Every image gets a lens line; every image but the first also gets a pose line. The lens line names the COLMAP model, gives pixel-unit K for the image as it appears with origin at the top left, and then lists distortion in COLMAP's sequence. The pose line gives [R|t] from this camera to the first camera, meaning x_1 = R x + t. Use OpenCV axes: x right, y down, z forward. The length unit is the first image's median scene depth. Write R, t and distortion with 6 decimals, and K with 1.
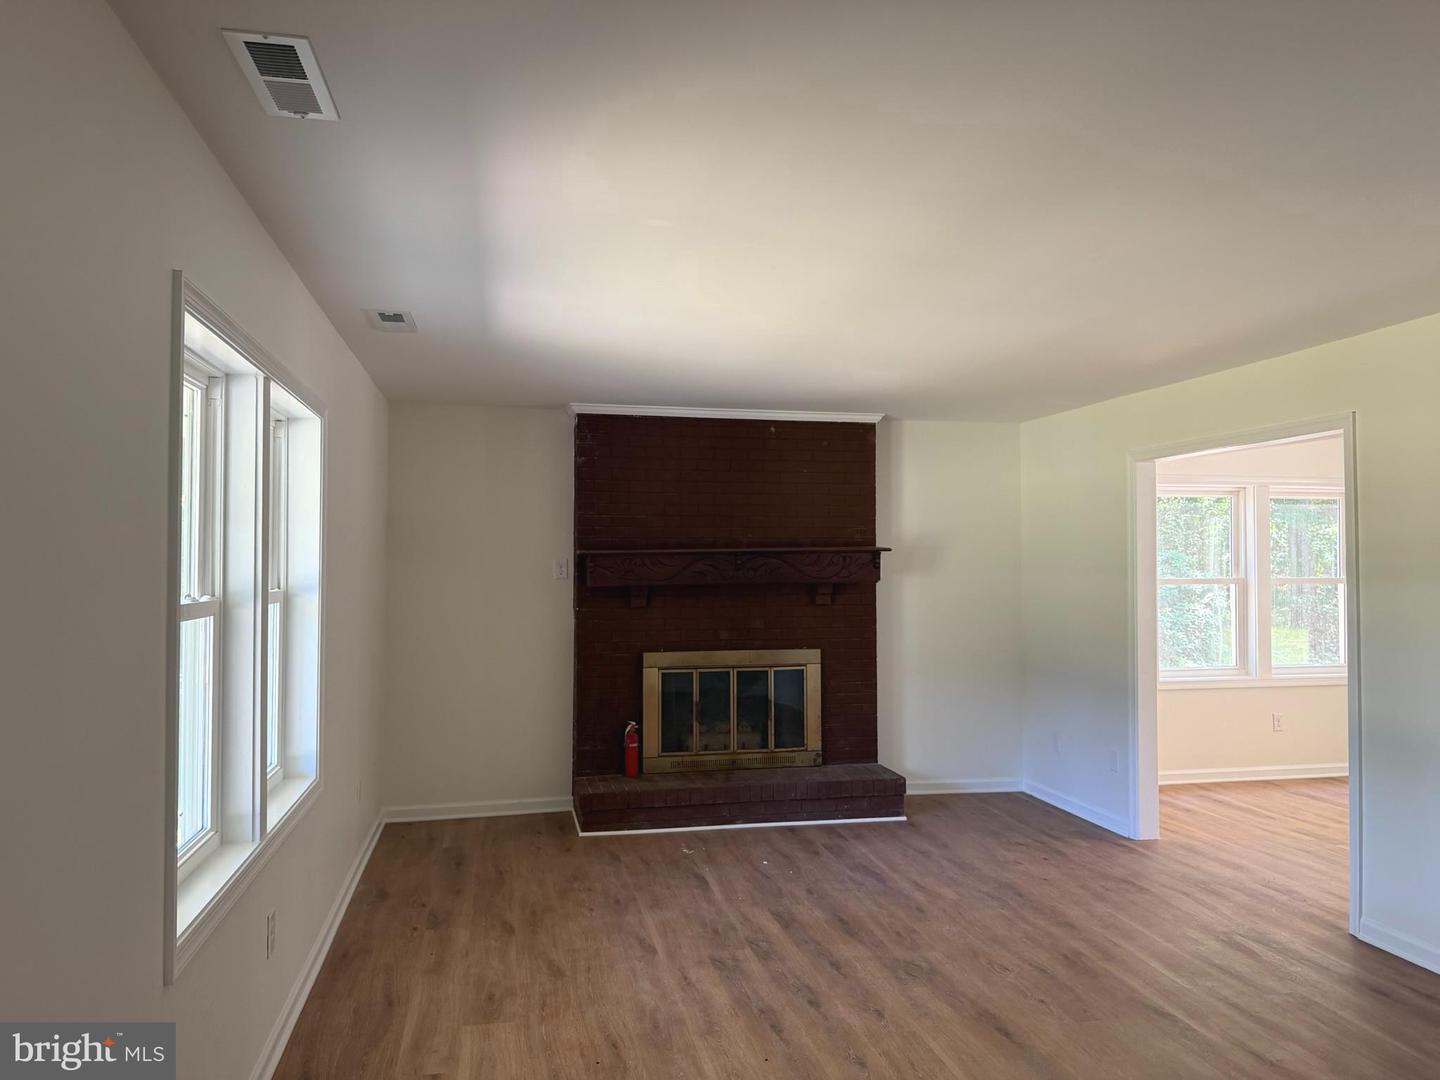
lens RADIAL K [[1019.6, 0, 720.0], [0, 1019.6, 540.0], [0, 0, 1]] dist [-0.001497, 0.002024]
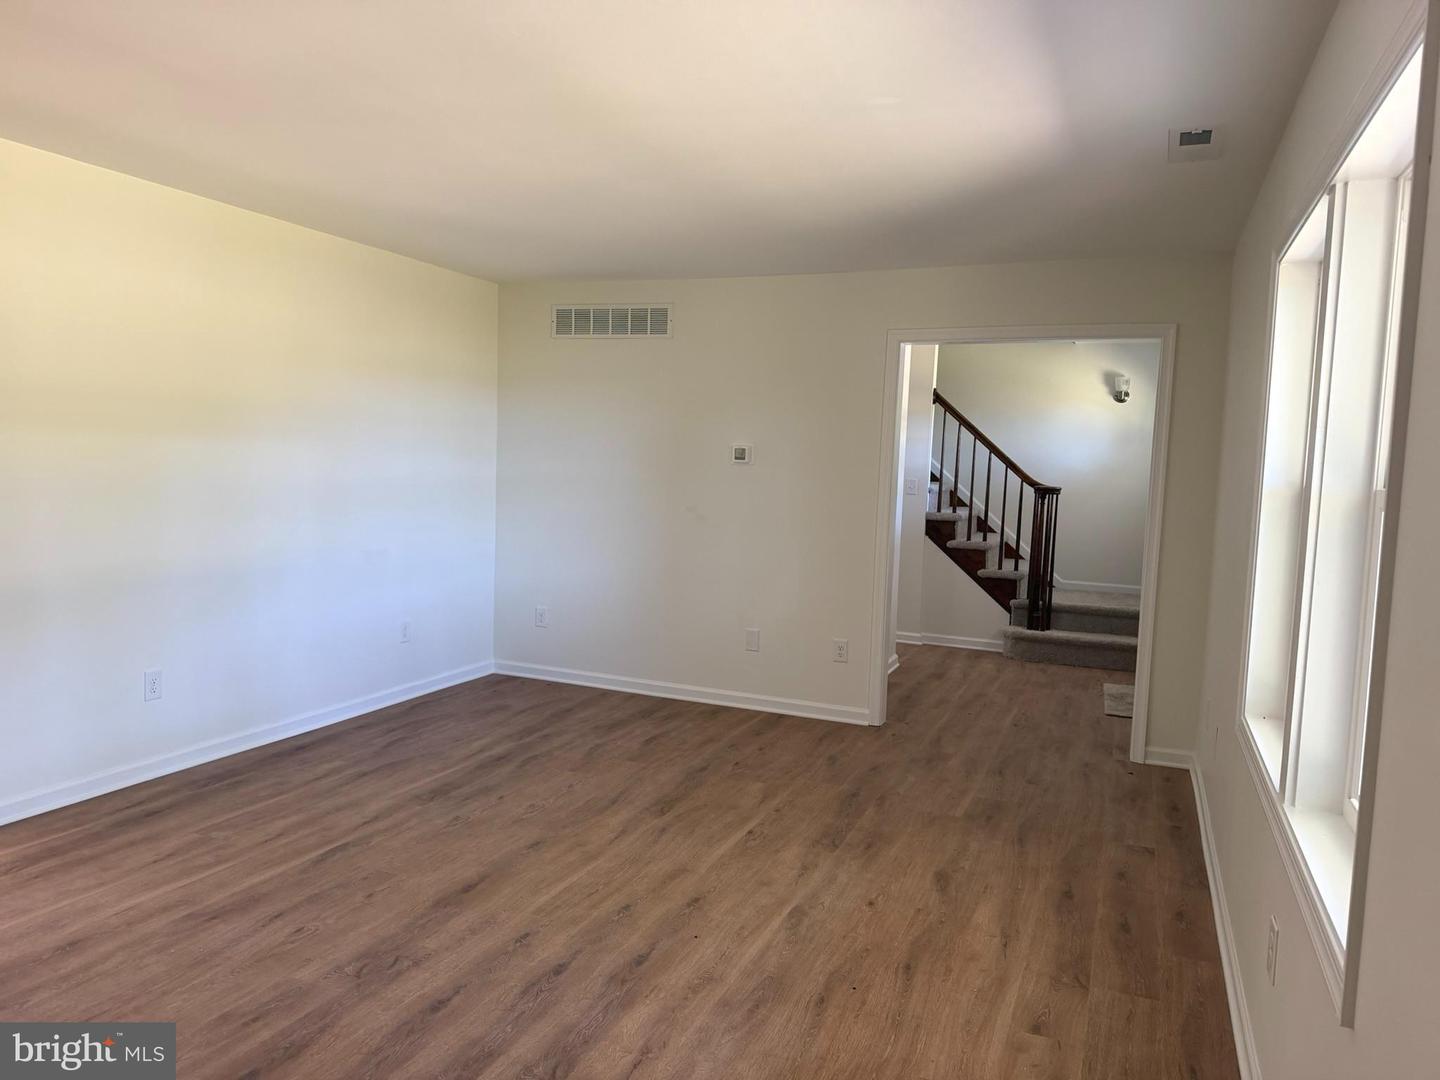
lens RADIAL K [[1019.6, 0, 720.0], [0, 1019.6, 540.0], [0, 0, 1]] dist [-0.001497, 0.002024]
pose [[-0.825343, -0.075116, 0.559613, -0.434189], [-0.051862, 0.997007, 0.057338, 0.065158], [-0.562245, 0.018301, -0.826768, 1.579549]]
